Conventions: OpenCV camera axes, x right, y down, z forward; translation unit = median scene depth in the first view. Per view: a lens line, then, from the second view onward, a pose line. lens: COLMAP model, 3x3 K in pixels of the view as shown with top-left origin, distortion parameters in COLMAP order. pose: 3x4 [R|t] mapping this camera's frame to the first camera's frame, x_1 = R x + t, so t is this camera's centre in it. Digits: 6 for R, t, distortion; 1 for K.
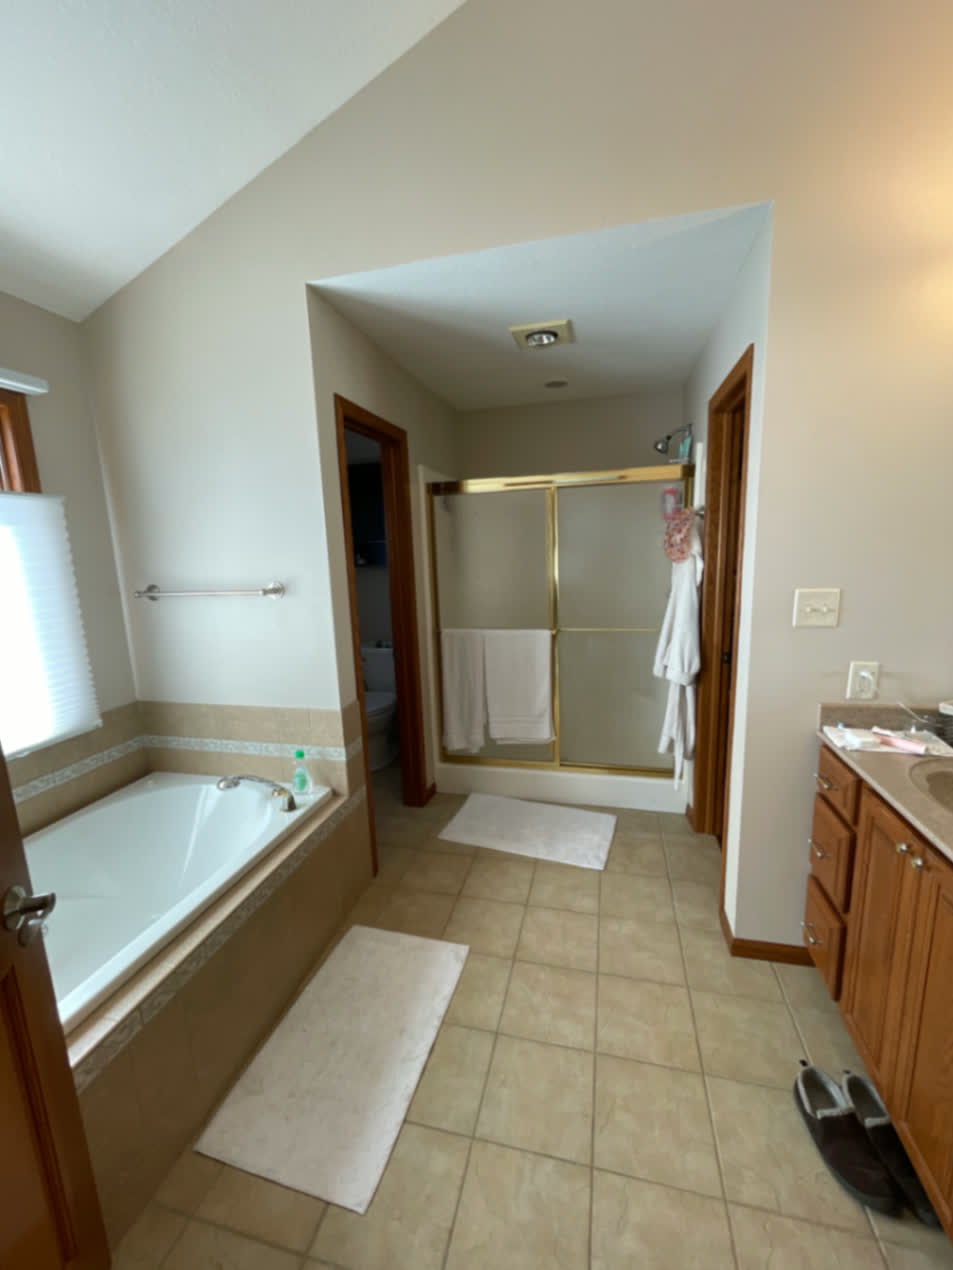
lens RADIAL K [[517.6, 0, 478.0], [0, 517.6, 636.3], [0, 0, 1]] dist [-0.001525, 0.000134]
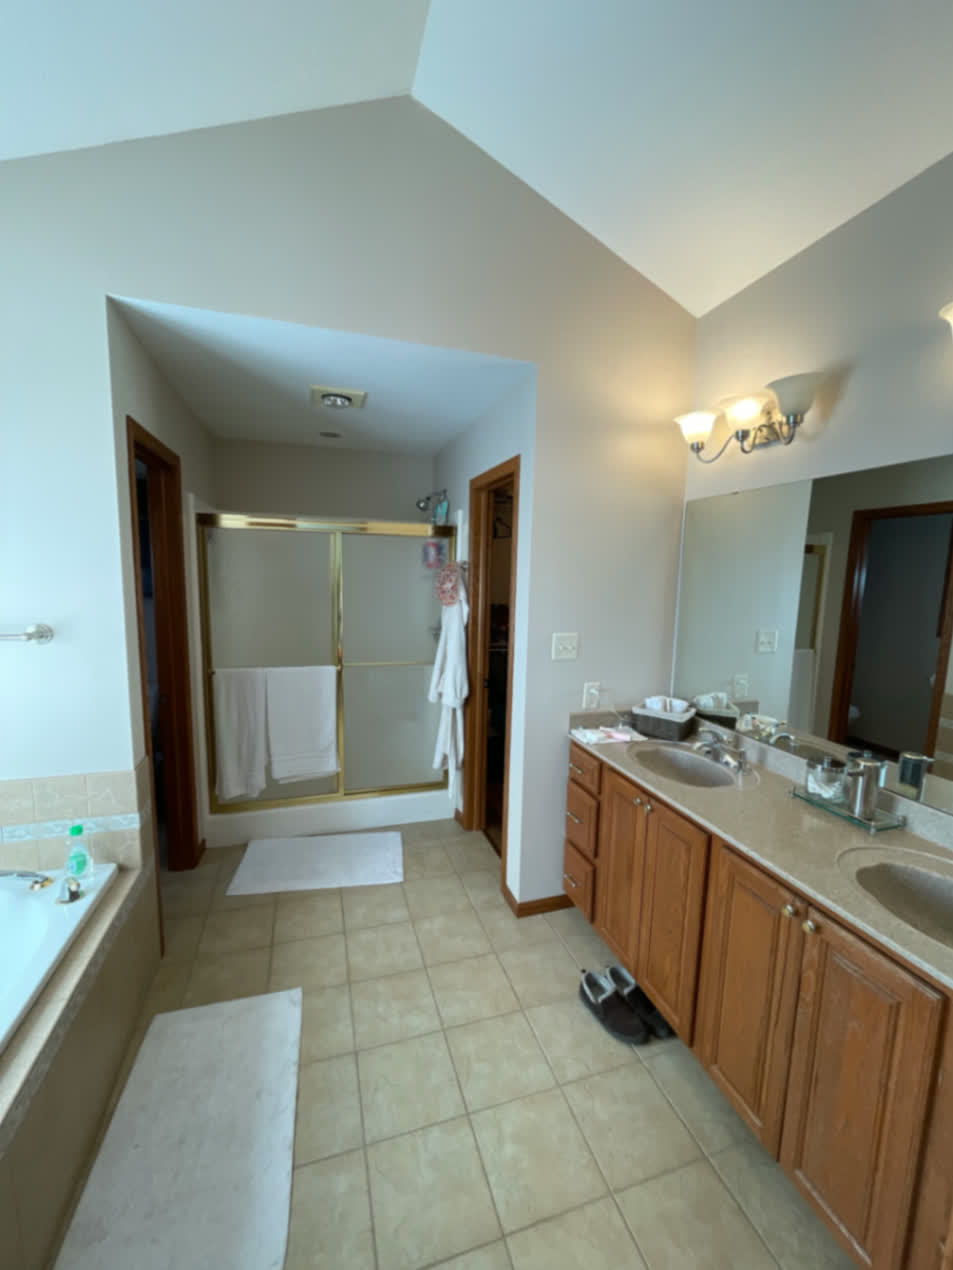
lens RADIAL K [[517.6, 0, 474.8], [0, 517.6, 637.1], [0, 0, 1]] dist [-0.001525, 0.000134]
pose [[0.850970, -0.011278, 0.525094, -0.247034], [0.036819, 0.998591, -0.038221, -0.029213], [-0.523923, 0.051859, 0.850186, -0.063468]]
